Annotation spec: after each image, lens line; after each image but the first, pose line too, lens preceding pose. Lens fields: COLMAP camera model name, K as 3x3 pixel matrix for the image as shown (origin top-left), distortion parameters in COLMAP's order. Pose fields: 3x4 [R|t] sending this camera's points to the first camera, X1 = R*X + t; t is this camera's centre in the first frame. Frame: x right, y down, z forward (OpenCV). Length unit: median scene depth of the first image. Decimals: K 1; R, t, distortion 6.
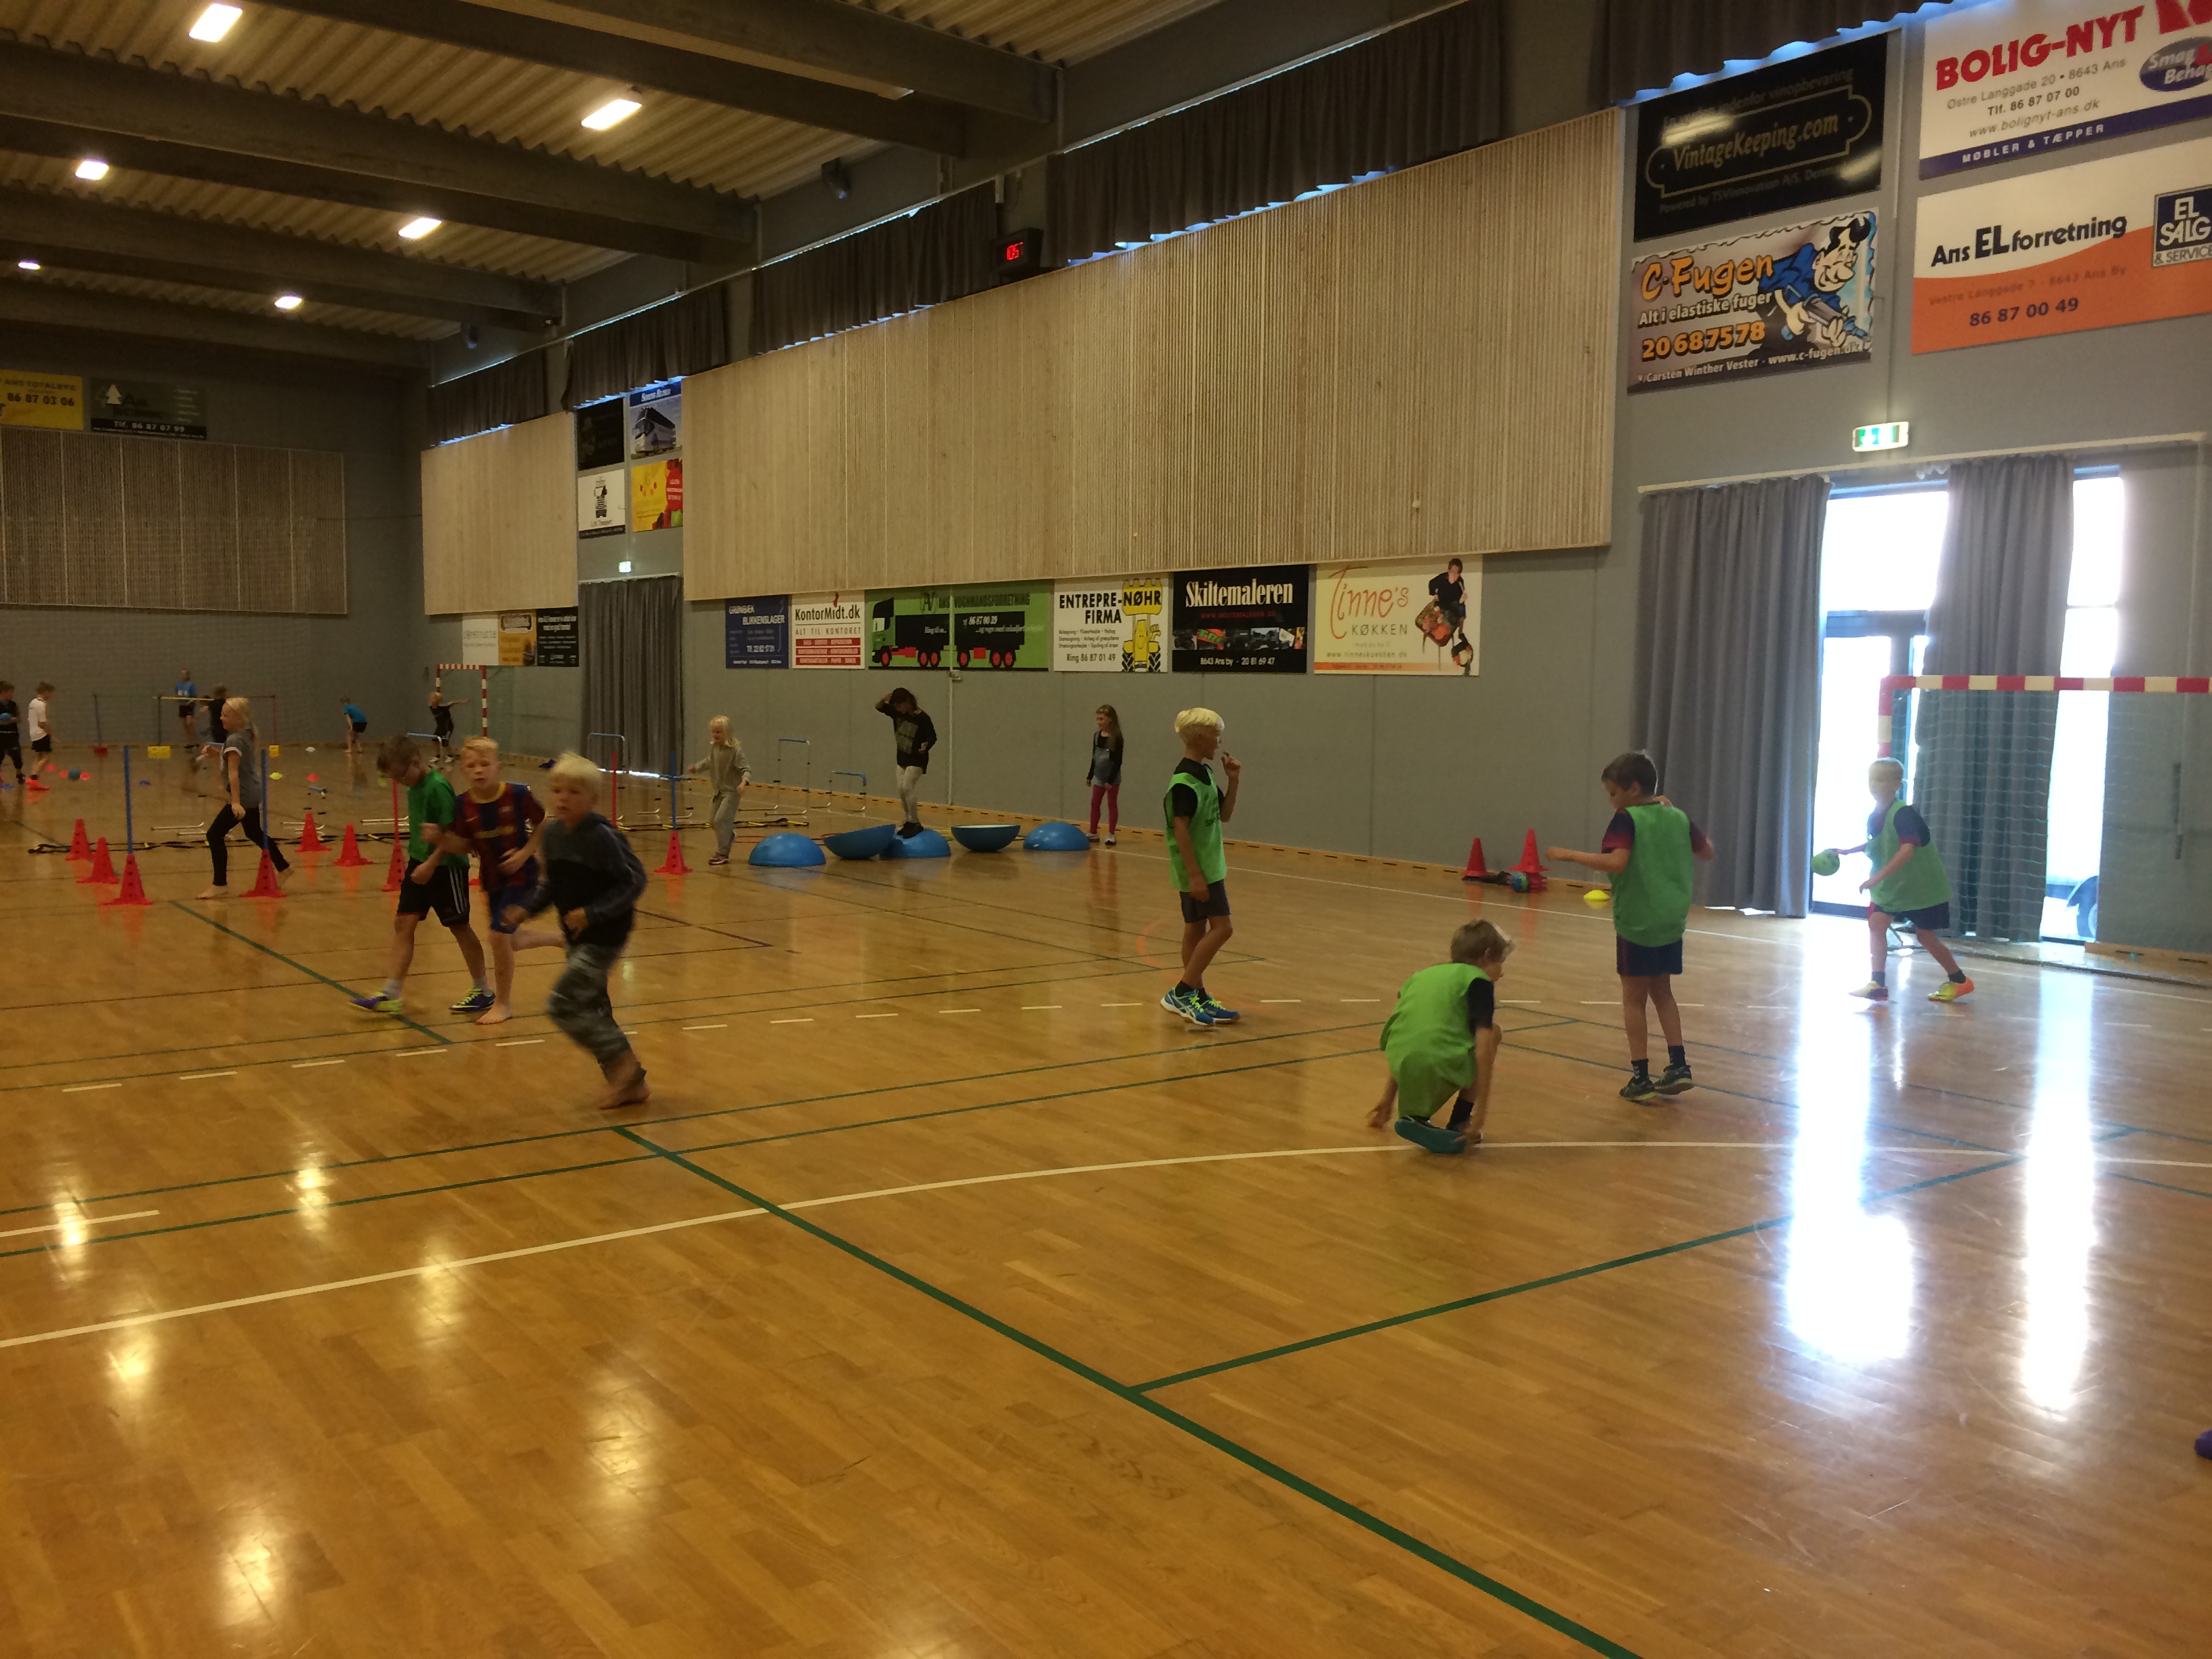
lens RADIAL K [[1879.2, 0, 1106.0], [0, 1879.2, 829.5], [0, 0, 1]] dist [0.079574, -0.103794]
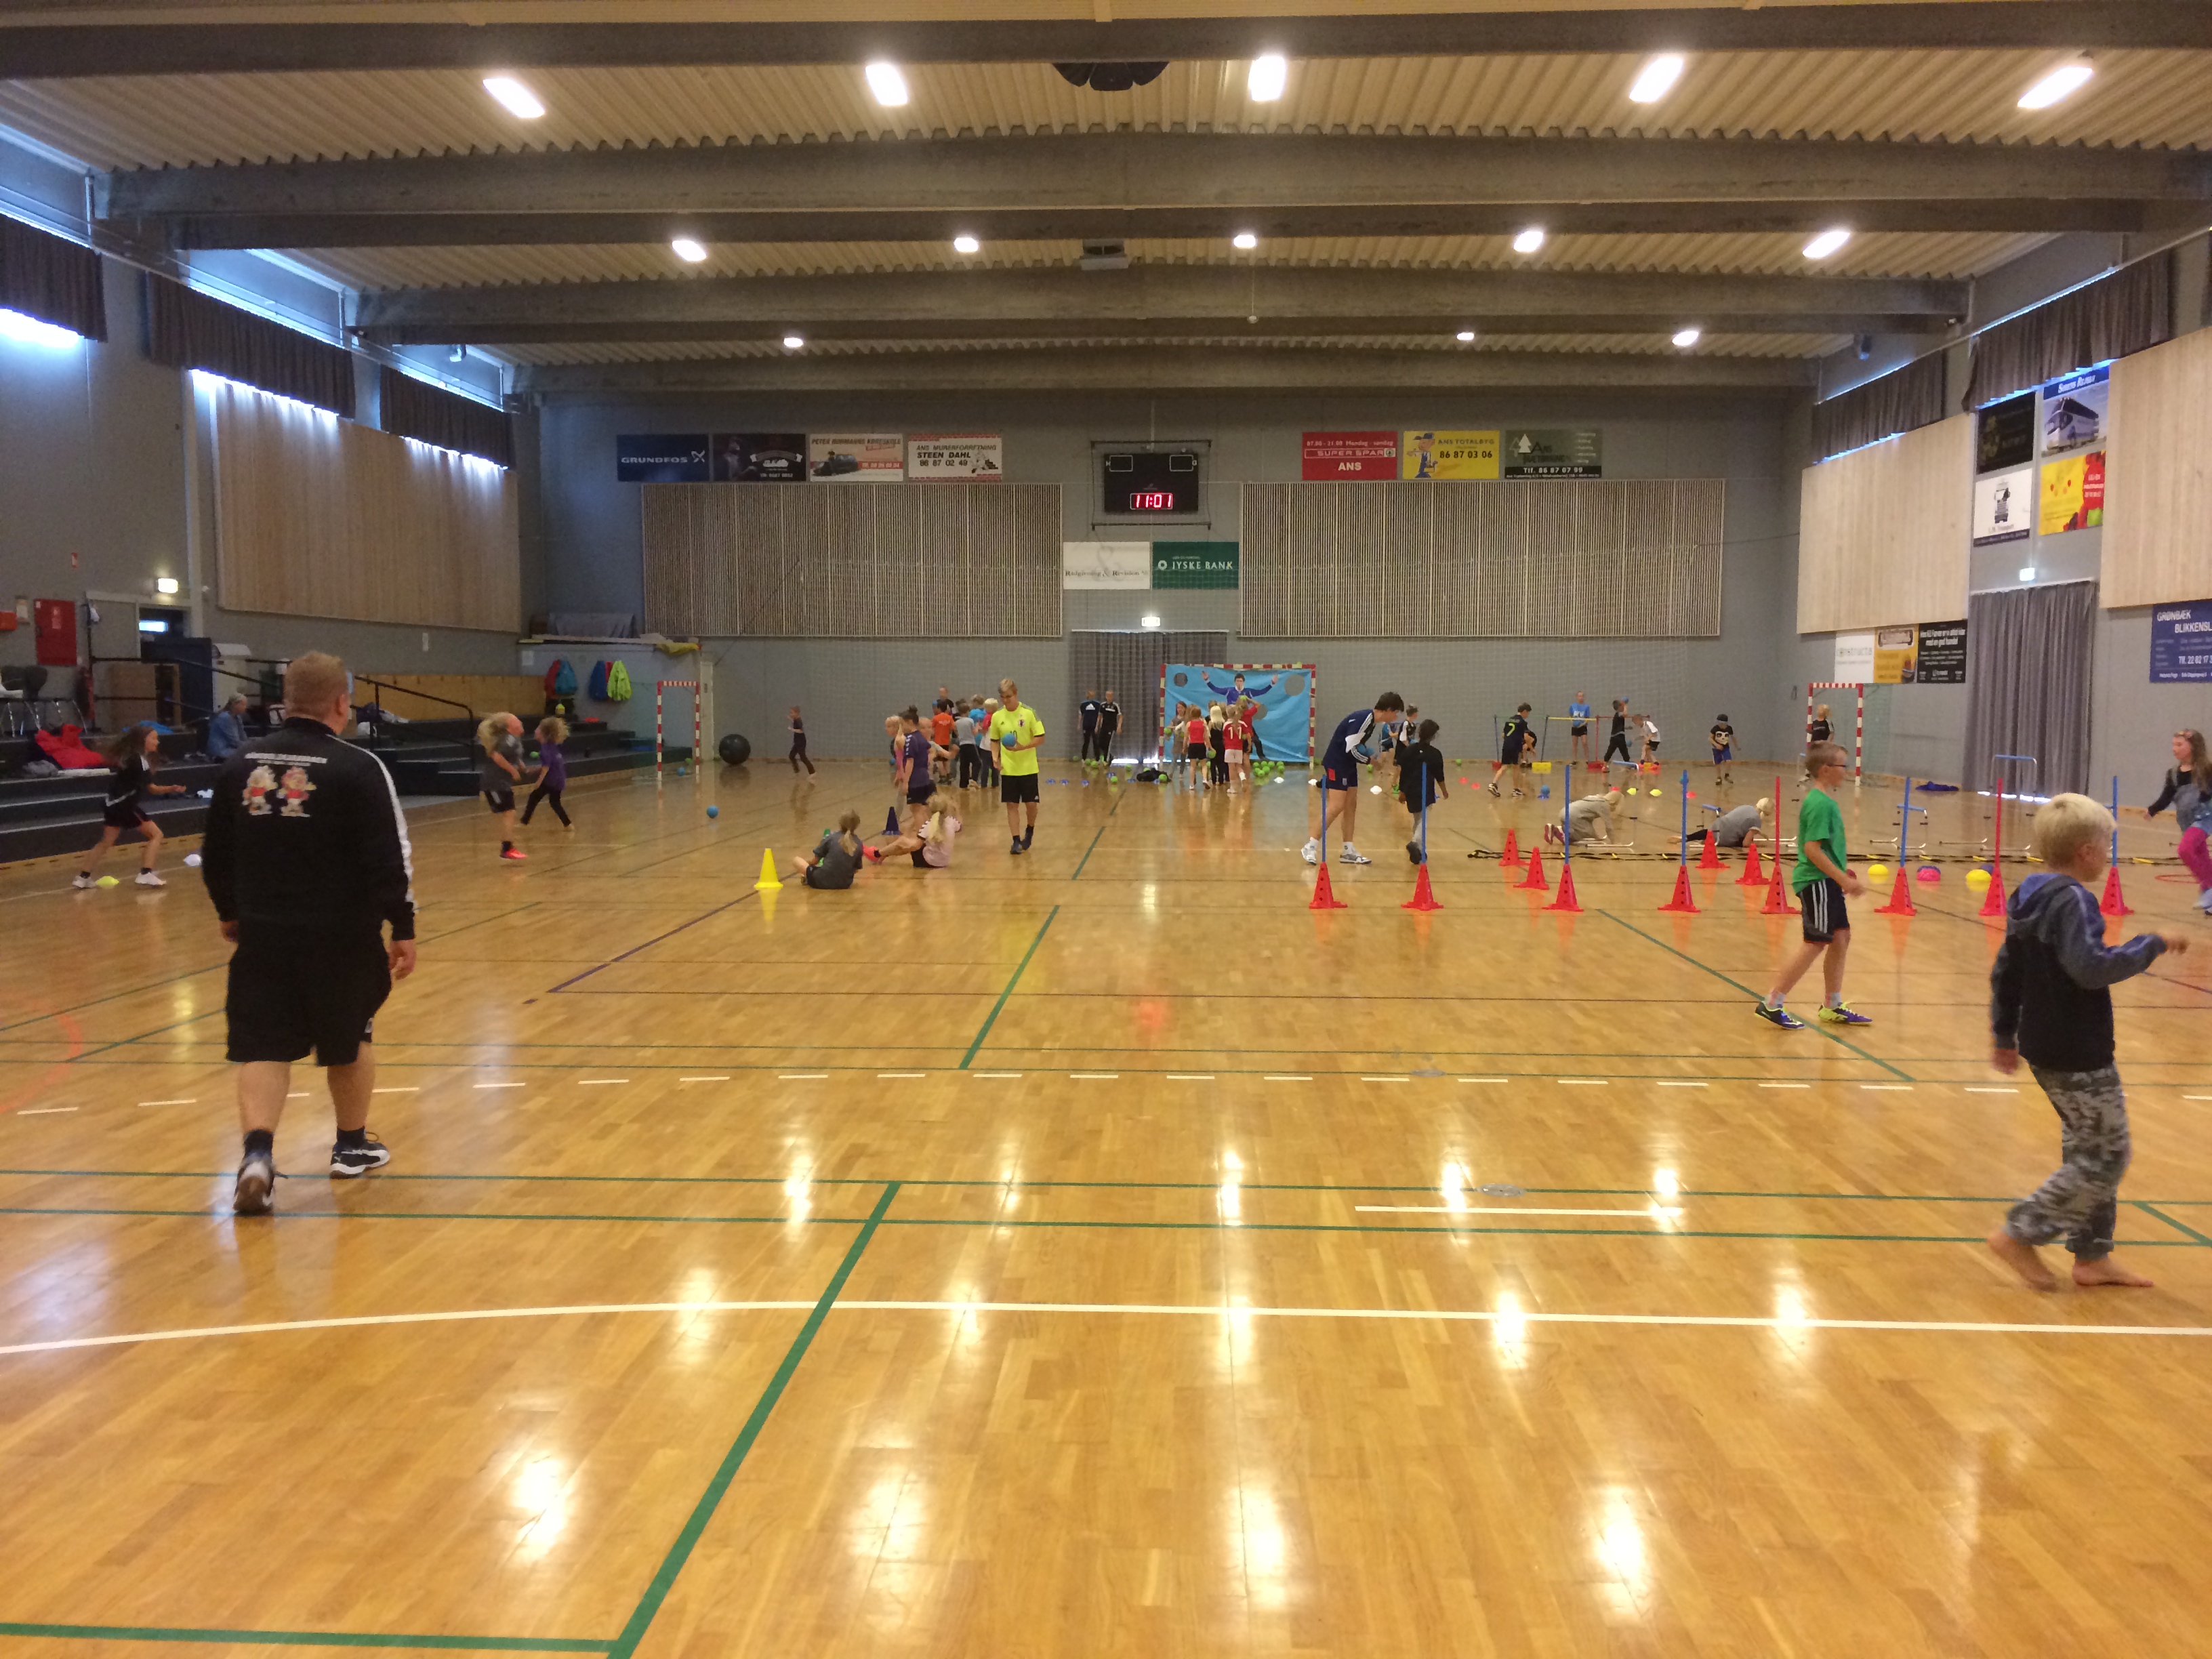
lens RADIAL K [[1879.2, 0, 1106.0], [0, 1879.2, 829.5], [0, 0, 1]] dist [0.079574, -0.103794]
pose [[0.780093, 0.036226, -0.624614, -0.020617], [-0.041871, 0.999107, 0.005652, -0.000896], [0.624261, 0.021744, 0.780913, -0.003695]]
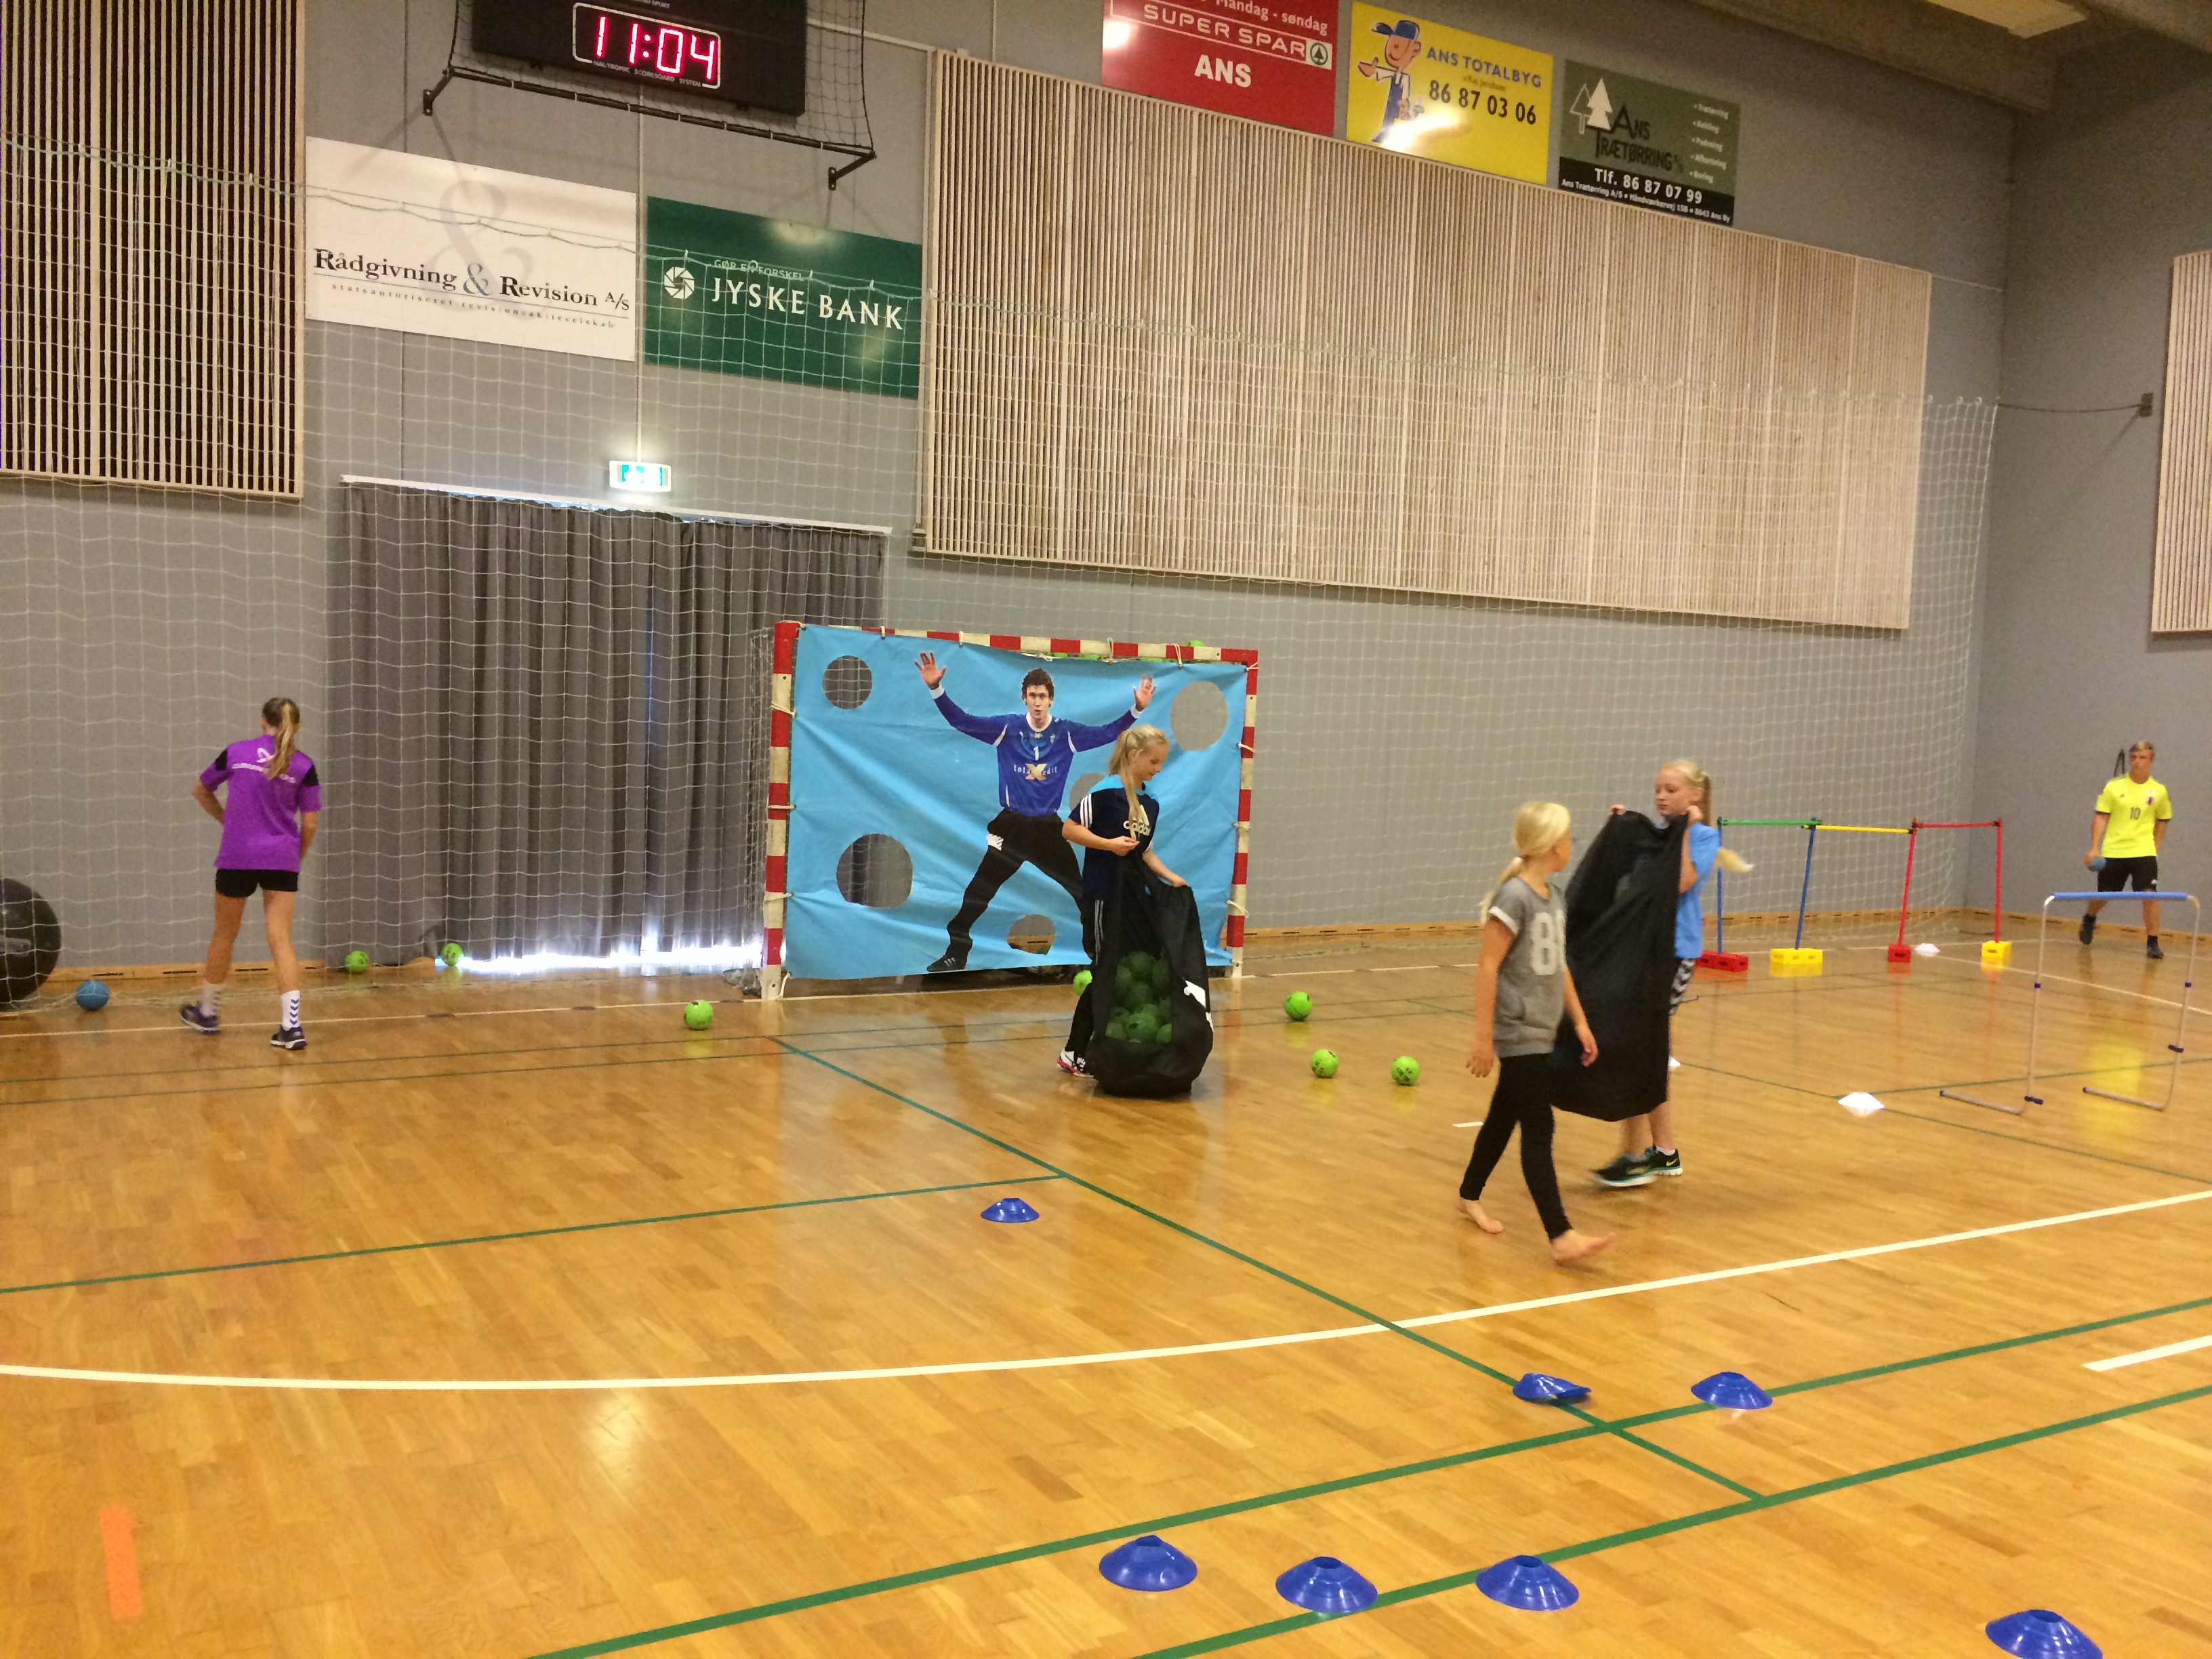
lens RADIAL K [[1879.2, 0, 1106.0], [0, 1879.2, 829.5], [0, 0, 1]] dist [0.079574, -0.103794]
pose [[0.994132, 0.027009, -0.104744, -0.718590], [-0.029564, 0.999300, -0.022920, -0.065805], [0.104052, 0.025883, 0.994235, 0.704939]]
